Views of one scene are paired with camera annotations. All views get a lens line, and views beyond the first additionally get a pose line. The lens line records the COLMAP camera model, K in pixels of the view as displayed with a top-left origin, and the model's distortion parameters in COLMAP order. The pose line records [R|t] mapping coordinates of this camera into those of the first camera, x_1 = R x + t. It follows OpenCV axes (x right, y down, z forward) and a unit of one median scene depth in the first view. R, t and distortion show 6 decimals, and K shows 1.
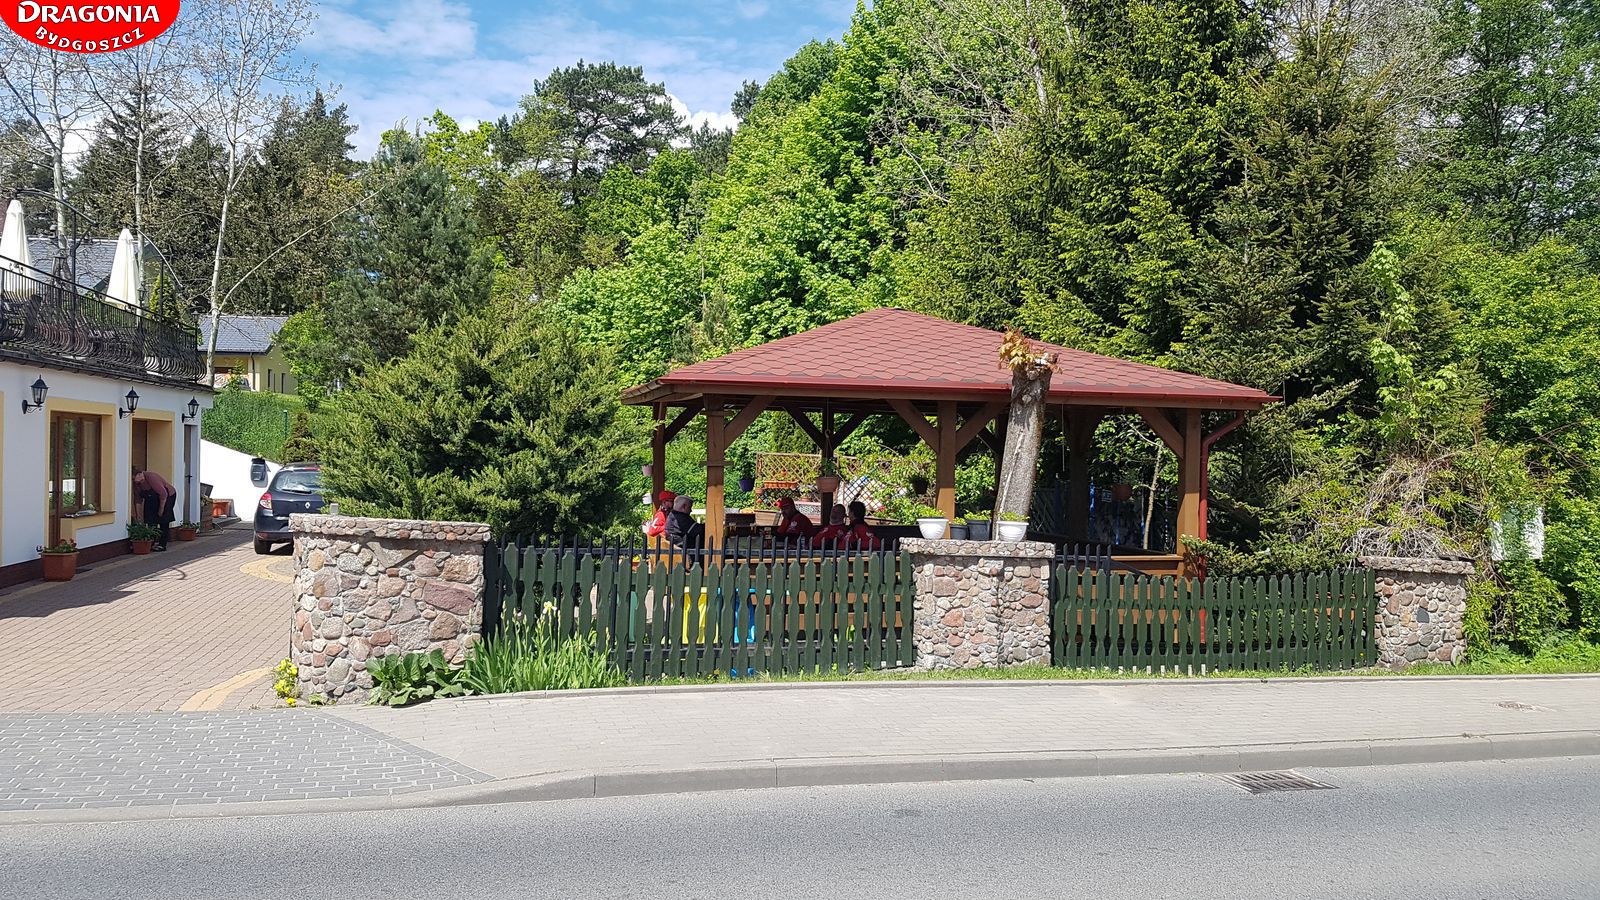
lens RADIAL K [[1221.4, 0, 789.8], [0, 1221.4, 443.0], [0, 0, 1]] dist [0.268066, -0.490937]
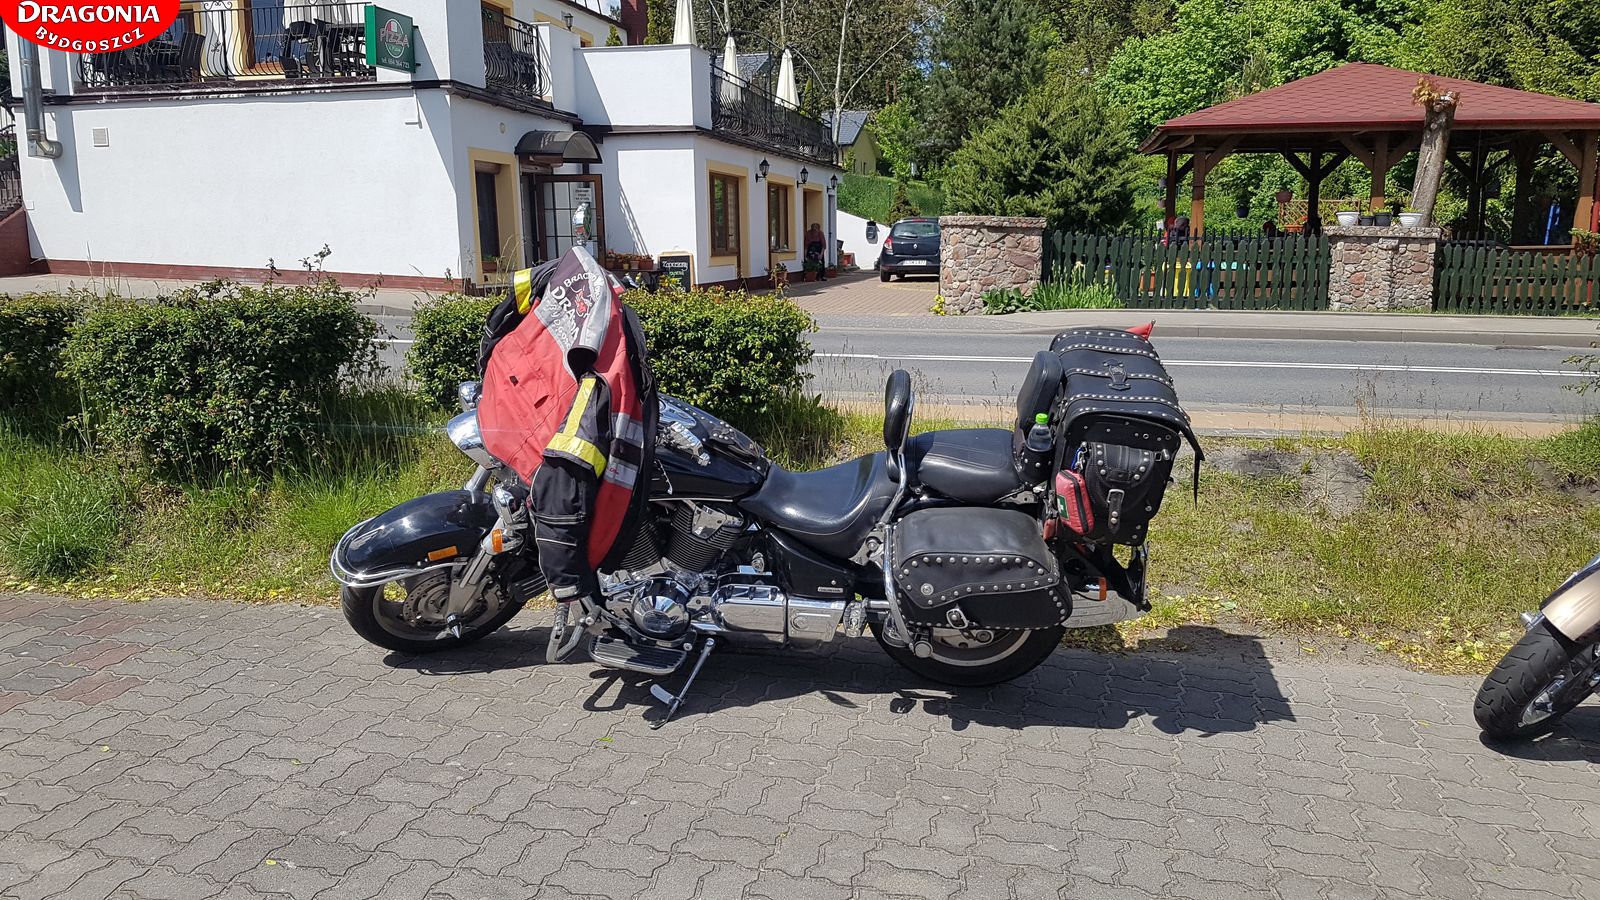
lens RADIAL K [[1262.0, 0, 742.3], [0, 1262.0, 468.3], [0, 0, 1]] dist [0.145472, -0.290374]
pose [[0.895260, 0.053919, -0.442269, 0.162073], [0.027615, 0.984027, 0.175866, 0.071881], [0.444687, -0.169659, 0.879471, -0.713236]]
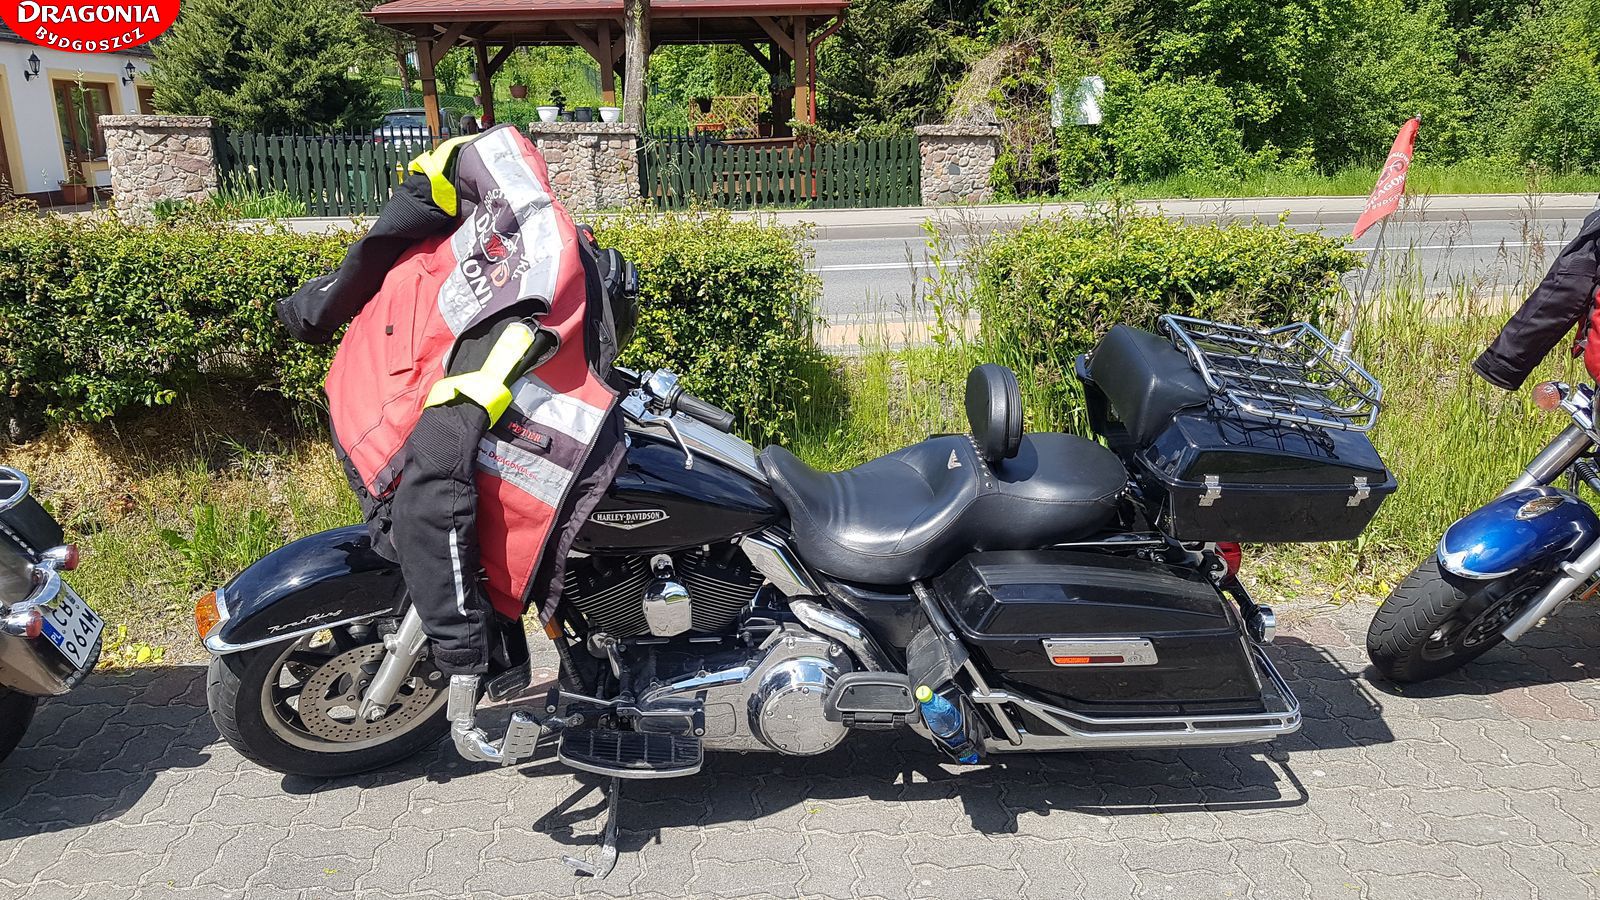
lens RADIAL K [[1259.9, 0, 800.0], [0, 1259.9, 450.0], [0, 0, 1]] dist [0.180508, -0.290731]
pose [[0.988659, -0.017762, -0.149123, 0.607630], [0.054486, 0.967746, 0.245964, 0.094561], [0.139944, -0.251300, 0.957739, -0.461857]]
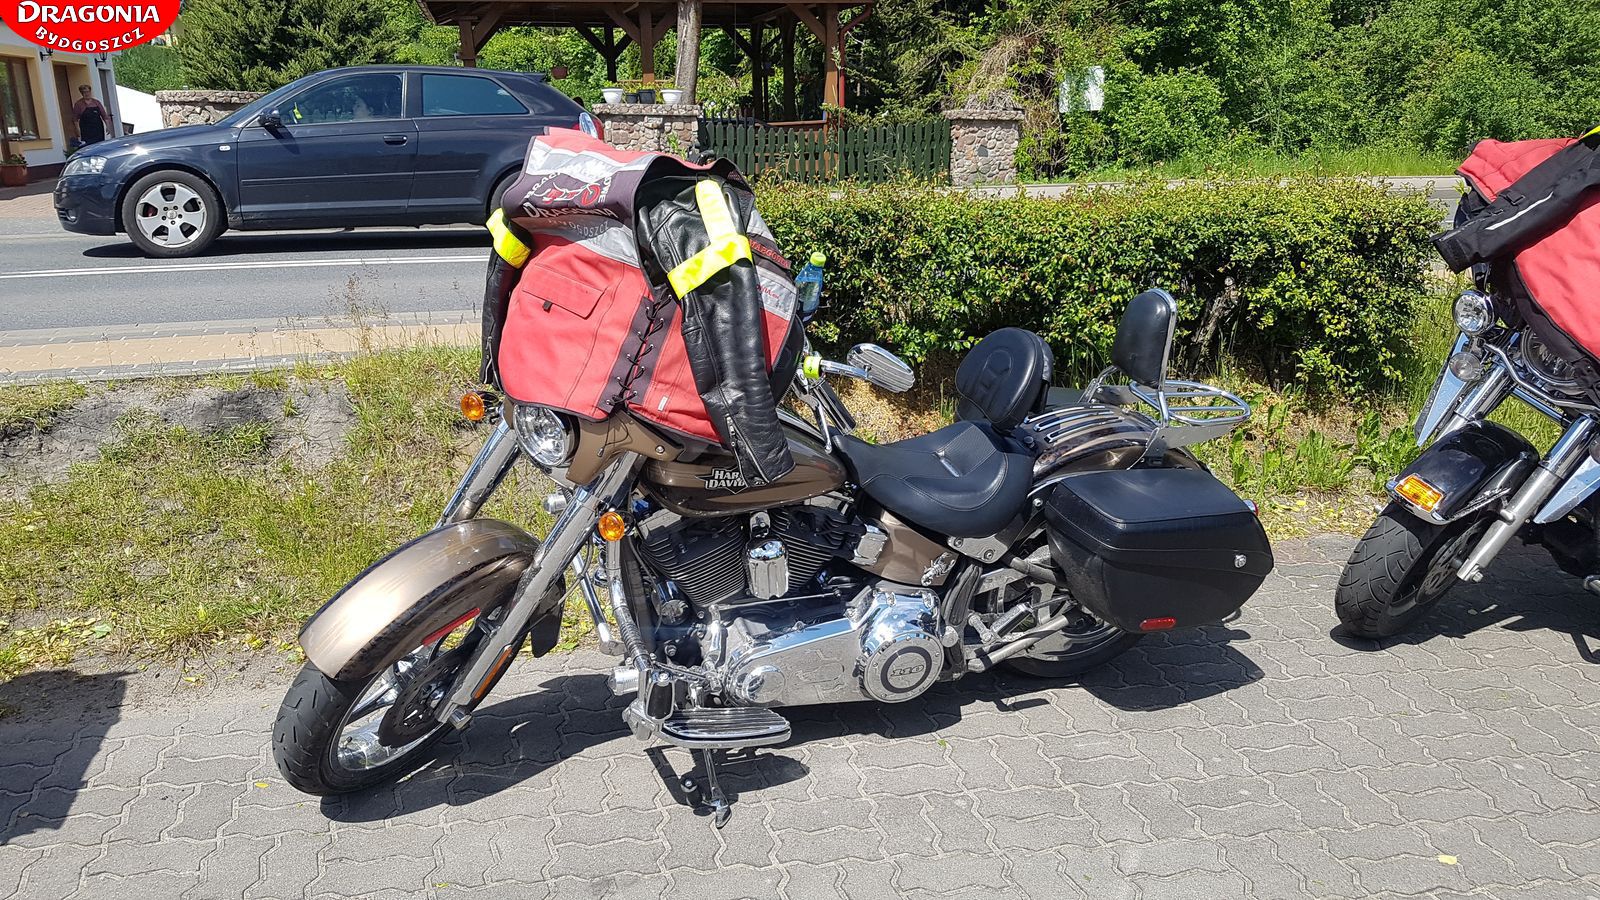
lens RADIAL K [[1259.9, 0, 800.0], [0, 1259.9, 450.0], [0, 0, 1]] dist [0.180508, -0.290731]
pose [[0.998793, -0.048007, 0.010405, 0.295976], [0.043567, 0.963600, 0.263776, 0.081828], [-0.022689, -0.263004, 0.964528, -0.551038]]
